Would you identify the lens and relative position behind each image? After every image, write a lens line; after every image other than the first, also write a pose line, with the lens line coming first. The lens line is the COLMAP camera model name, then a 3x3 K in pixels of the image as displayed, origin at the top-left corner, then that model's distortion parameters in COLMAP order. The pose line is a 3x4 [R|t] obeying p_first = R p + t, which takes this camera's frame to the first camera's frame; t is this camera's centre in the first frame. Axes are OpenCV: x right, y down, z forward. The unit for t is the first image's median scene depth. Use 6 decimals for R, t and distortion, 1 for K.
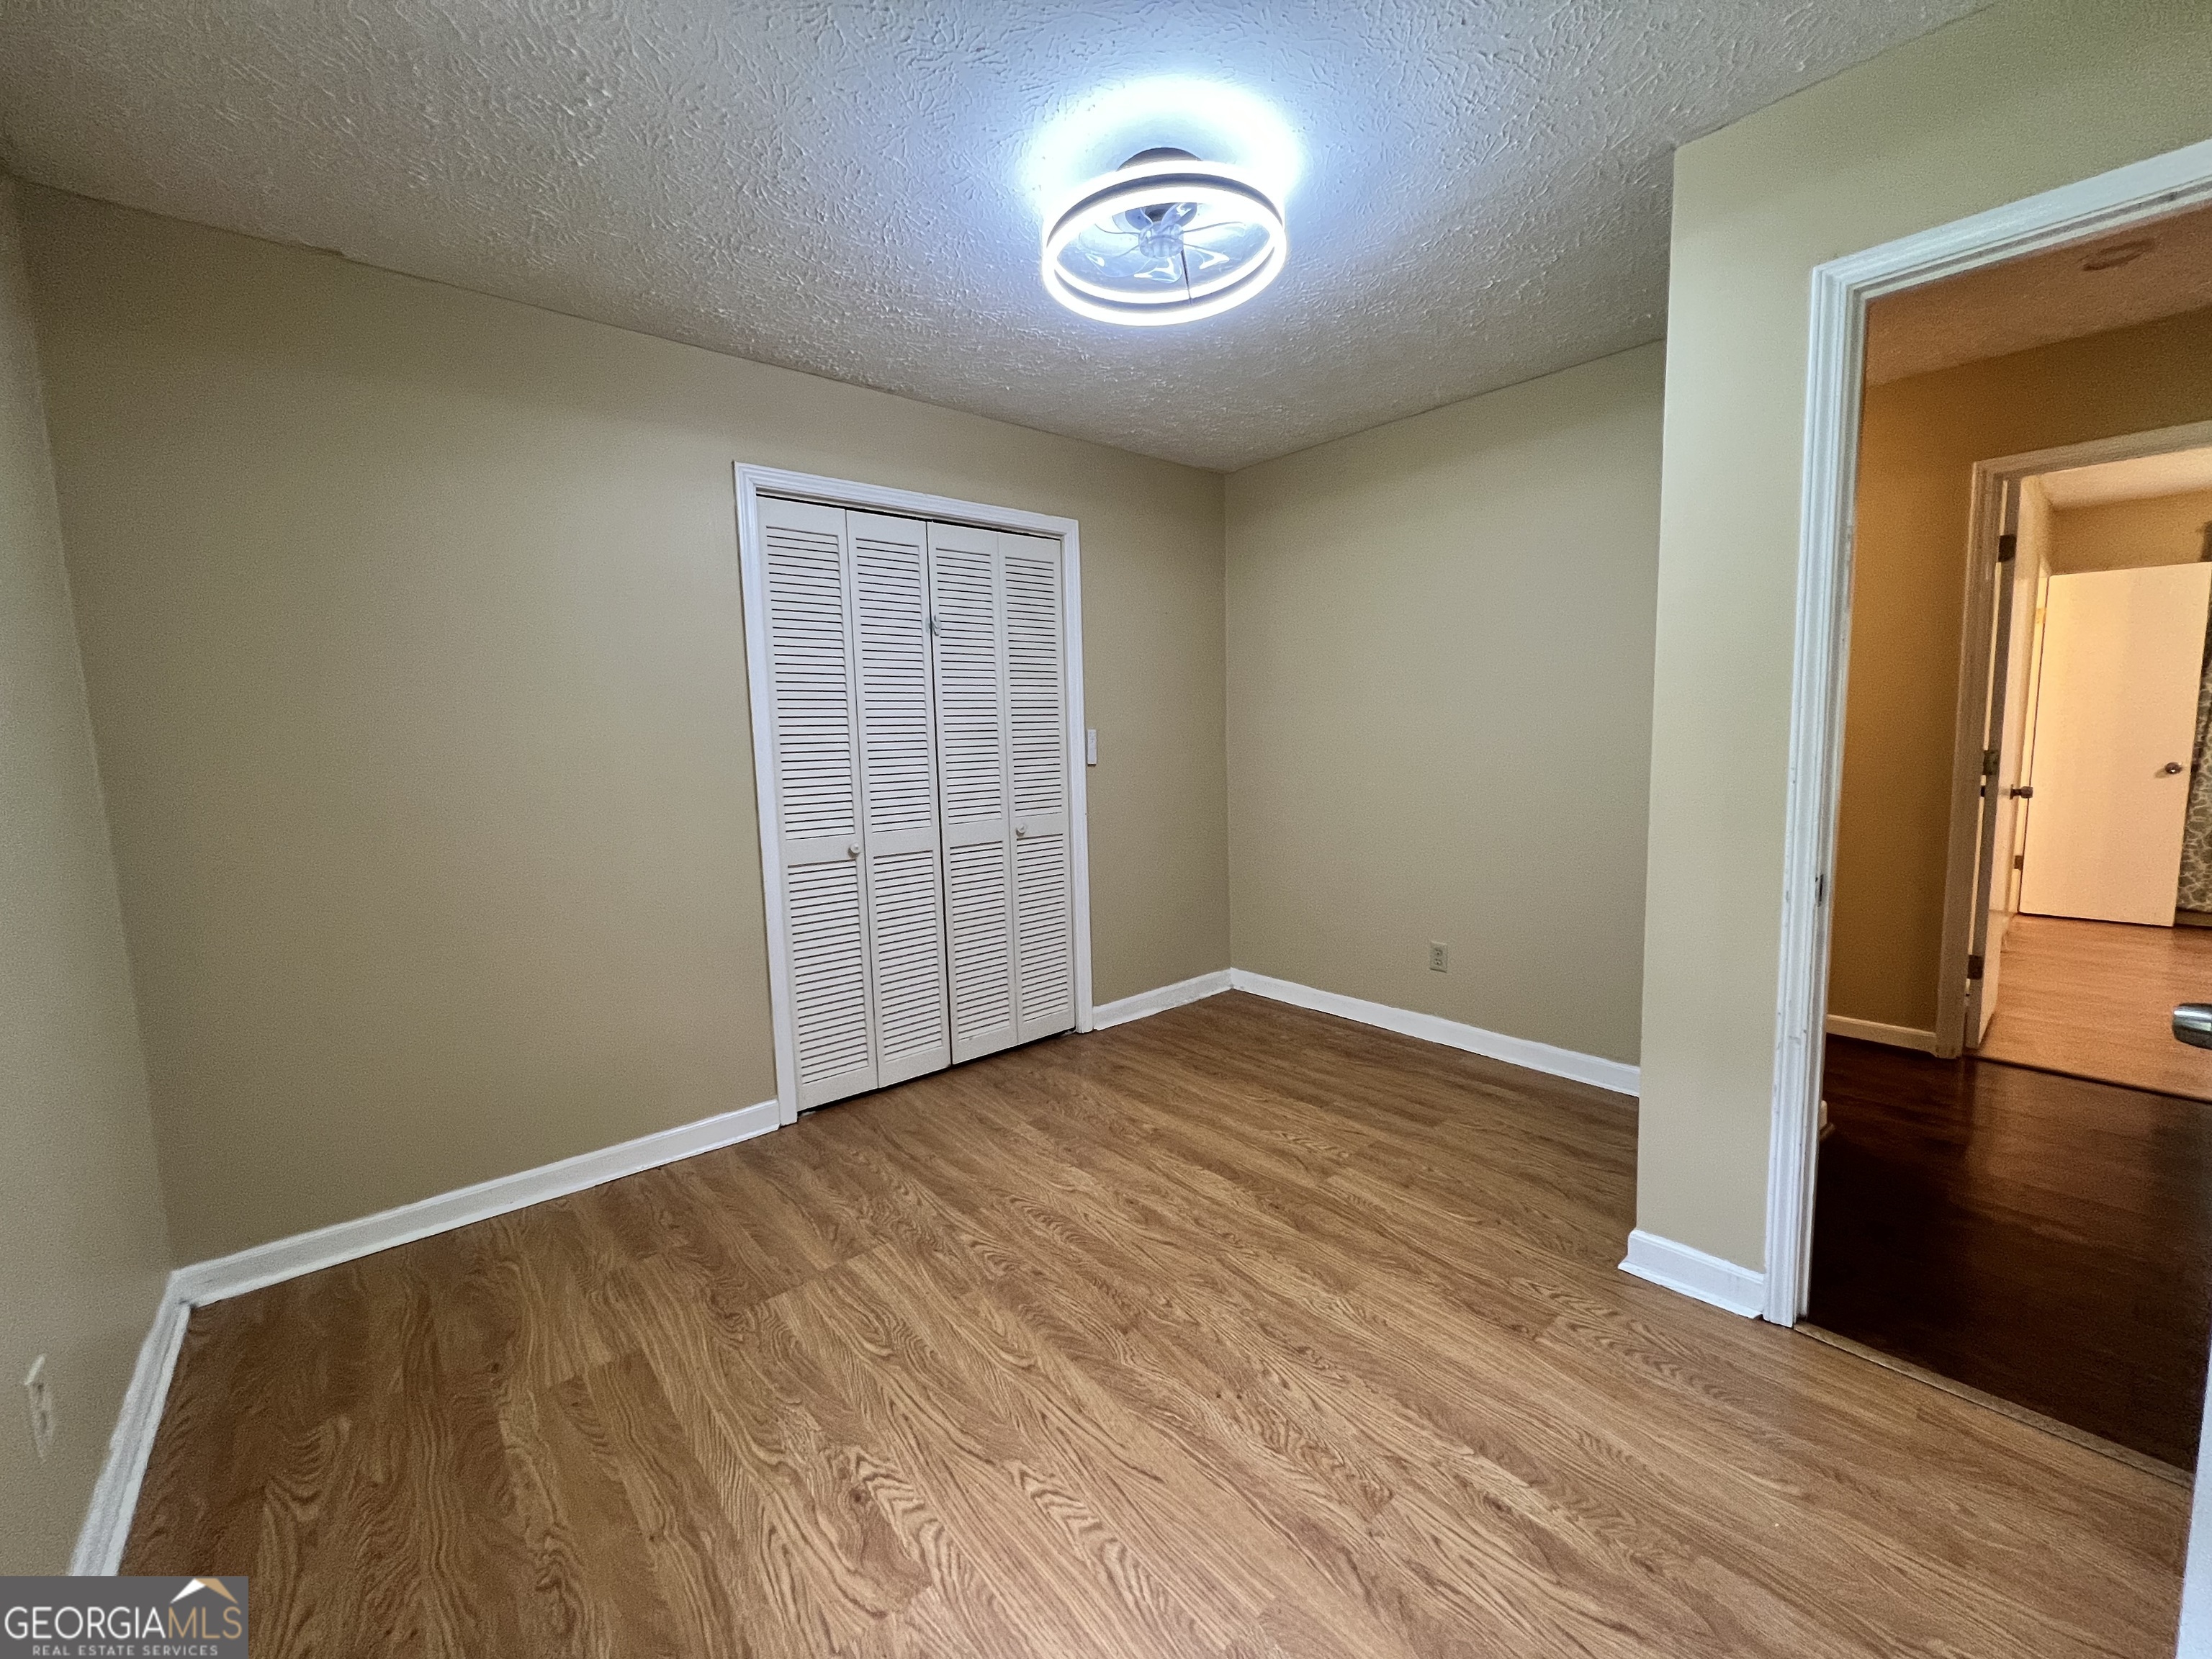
lens RADIAL K [[887.2, 0, 1107.5], [0, 887.2, 828.7], [0, 0, 1]] dist [-0.002596, 0.000672]
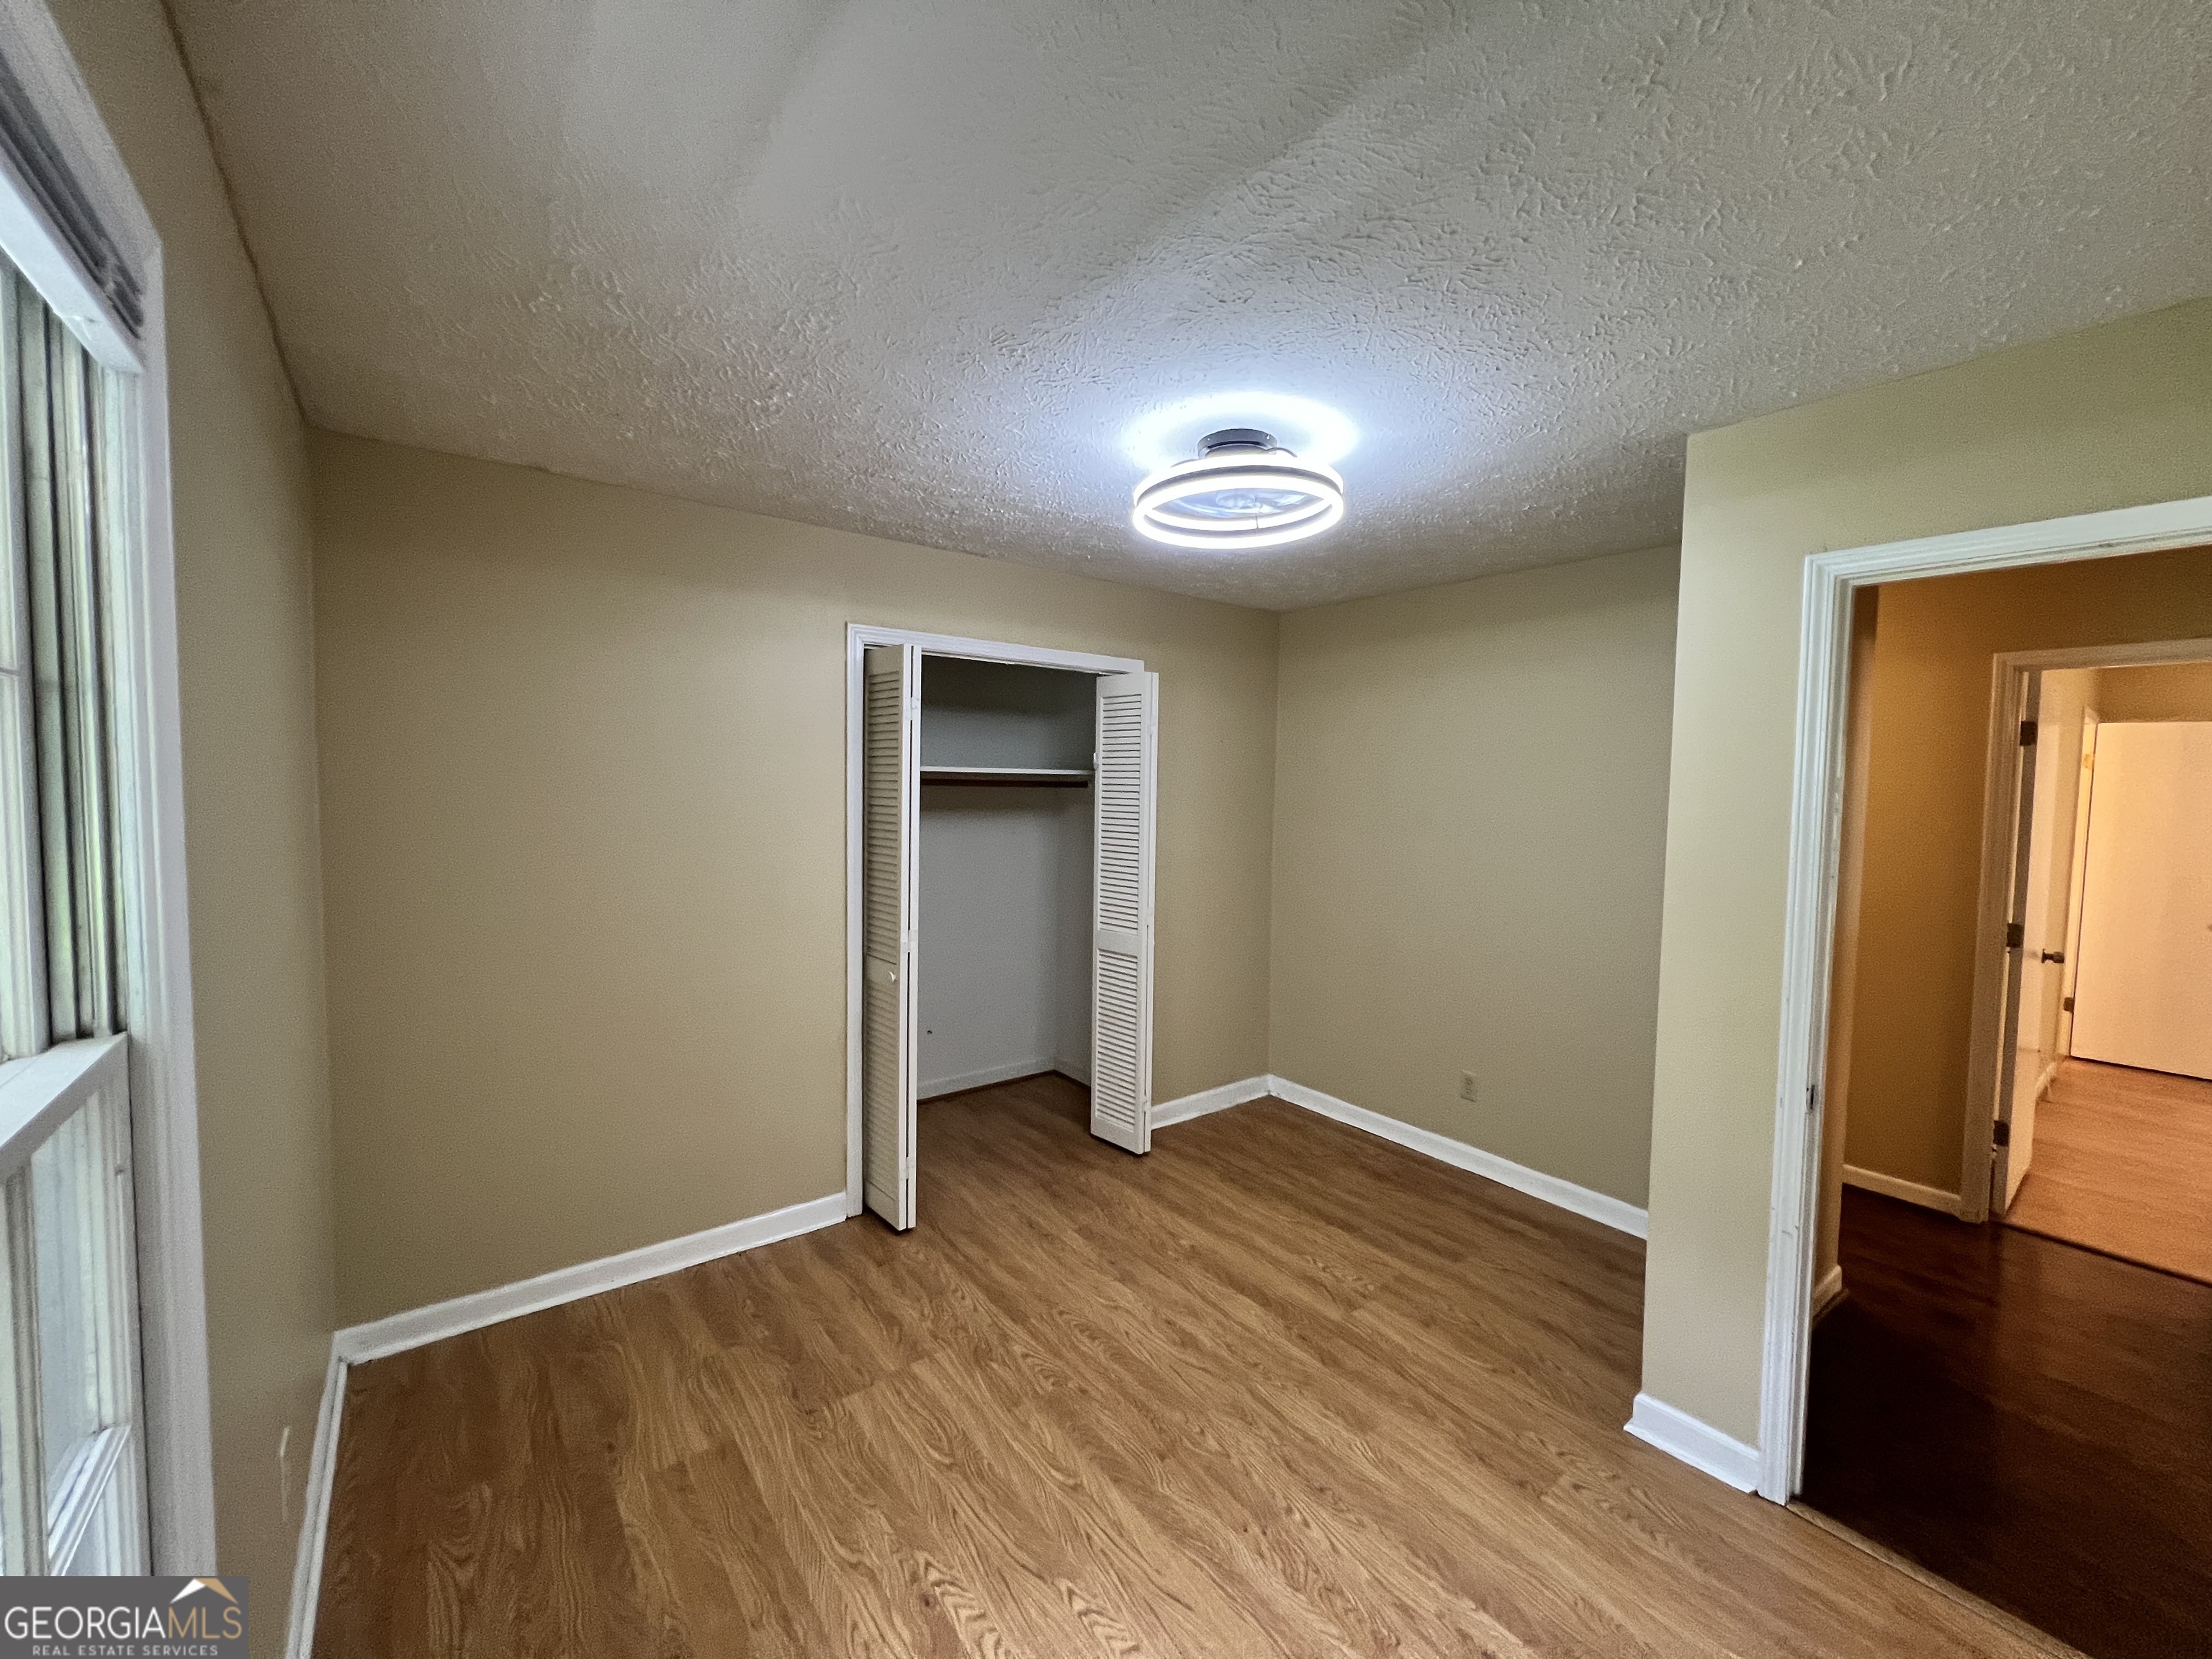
lens RADIAL K [[885.9, 0, 1105.4], [0, 885.9, 827.0], [0, 0, 1]] dist [-0.002358, 0.000747]
pose [[0.997700, 0.046356, -0.049450, -0.030301], [-0.048950, 0.997415, -0.052607, -0.145473], [0.046883, 0.054907, 0.997390, -0.138578]]
